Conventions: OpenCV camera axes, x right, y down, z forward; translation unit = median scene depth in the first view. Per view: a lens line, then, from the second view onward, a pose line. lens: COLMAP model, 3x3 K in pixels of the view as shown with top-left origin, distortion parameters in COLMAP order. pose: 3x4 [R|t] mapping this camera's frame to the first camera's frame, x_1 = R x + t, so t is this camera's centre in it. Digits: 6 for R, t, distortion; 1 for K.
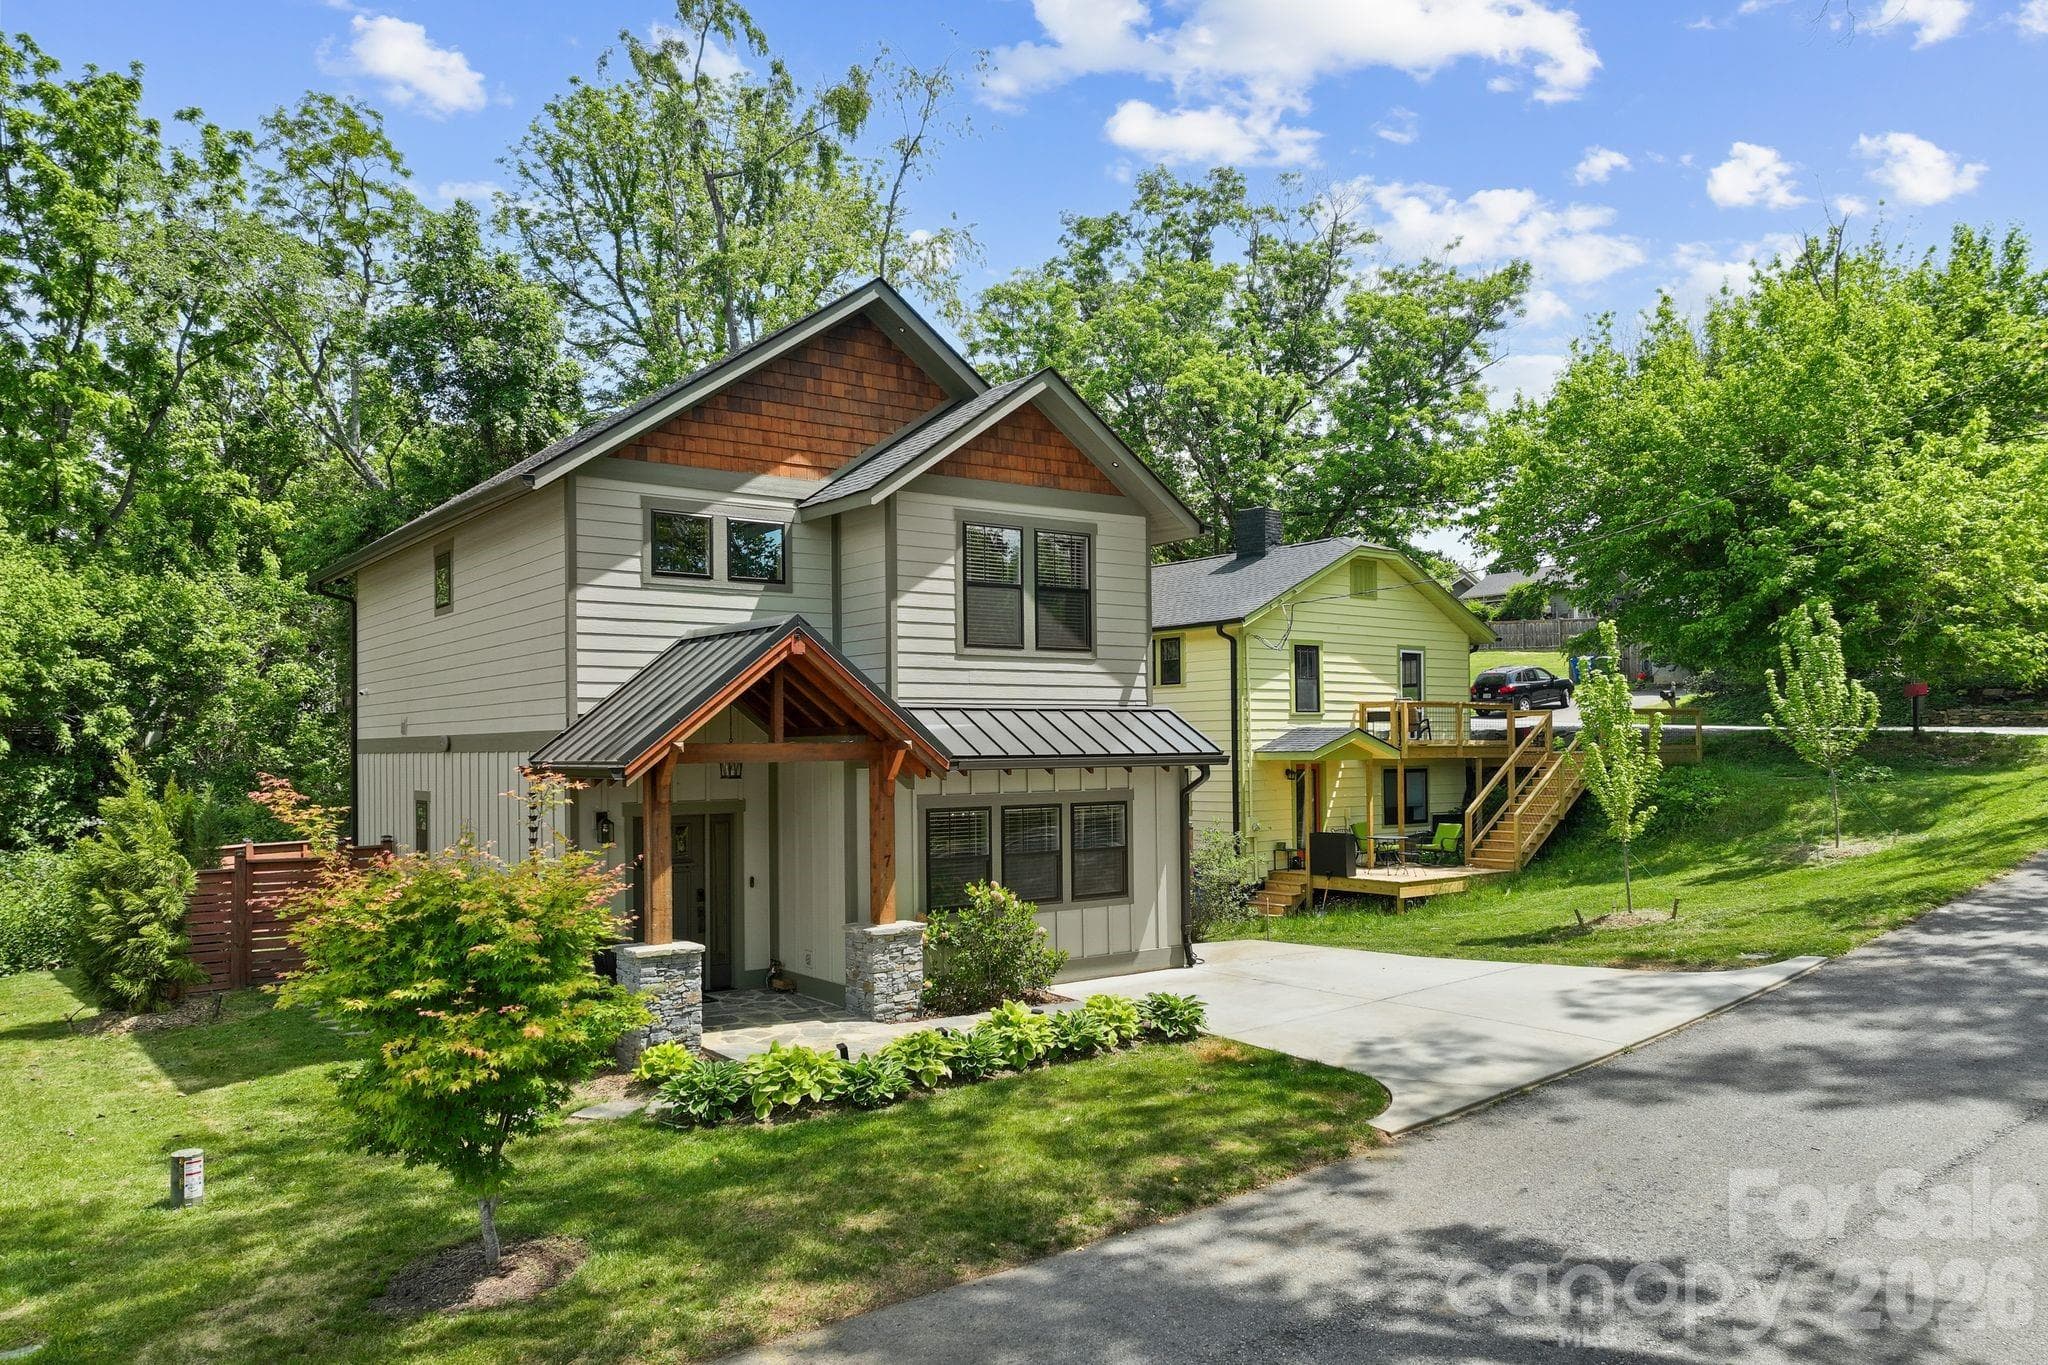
lens RADIAL K [[1301.9, 0, 1010.3], [0, 1301.9, 714.2], [0, 0, 1]] dist [0.017250, 0.001130]
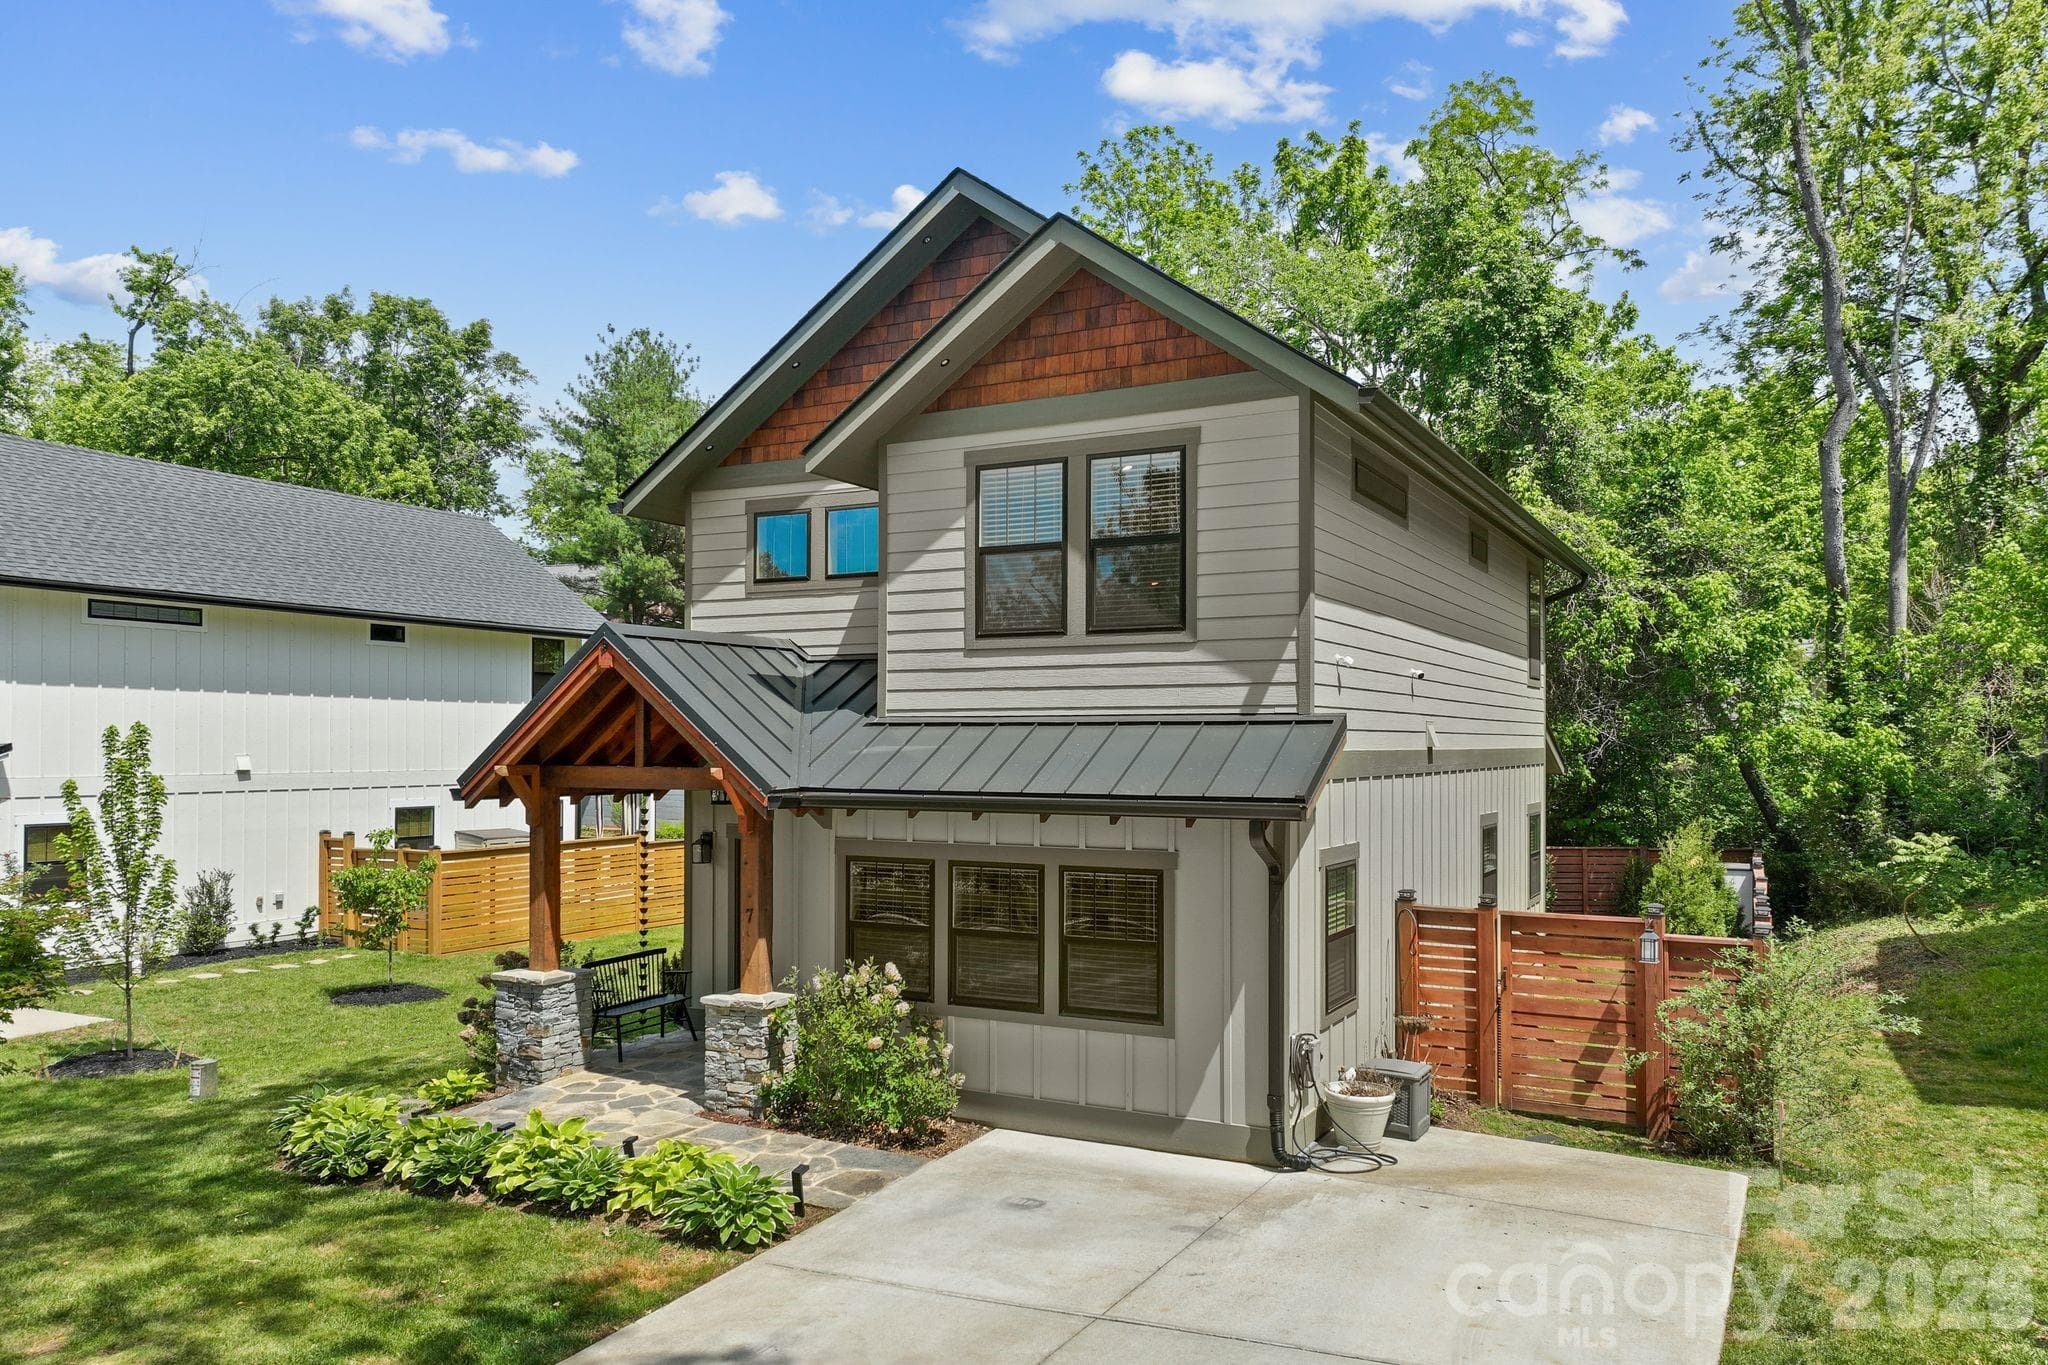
lens RADIAL K [[1384.0, 0, 1063.8], [0, 1384.0, 725.6], [0, 0, 1]] dist [0.004187, 0.002180]
pose [[0.499312, -0.002047, -0.866420, 0.662404], [0.013965, 0.999886, 0.005686, -0.006851], [0.866309, -0.014939, 0.499284, 0.658316]]
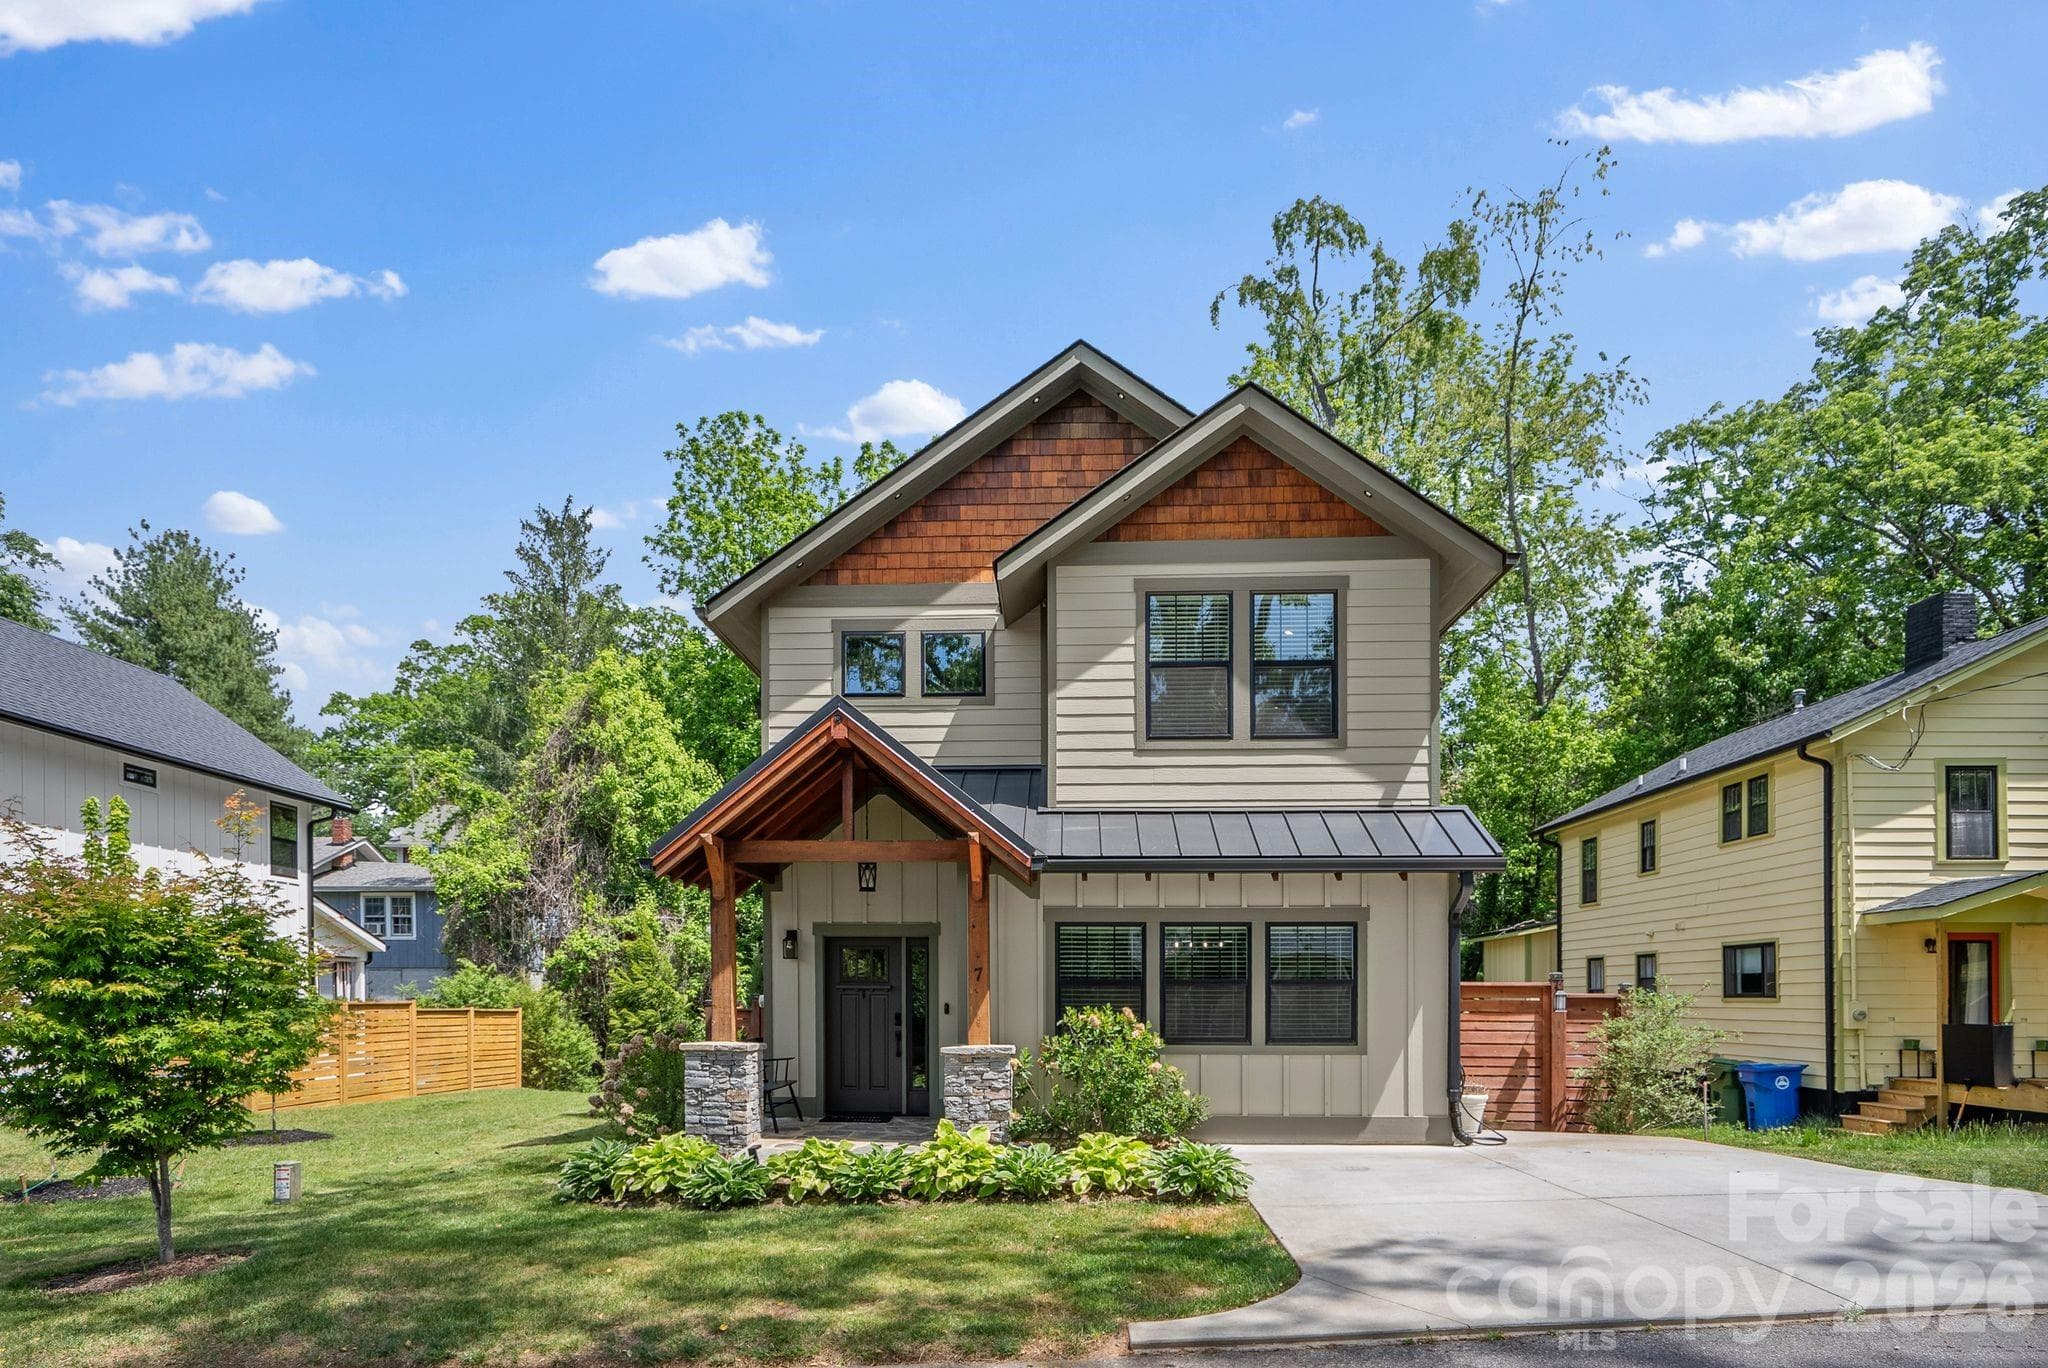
lens RADIAL K [[1162.3, 0, 1033.9], [0, 1162.3, 992.7], [0, 0, 1]] dist [-0.003929, -0.000329]
pose [[0.804637, 0.011289, -0.593660, 0.359955], [0.007506, 0.999546, 0.029180, 0.090885], [0.593720, -0.027935, 0.804187, 0.342492]]
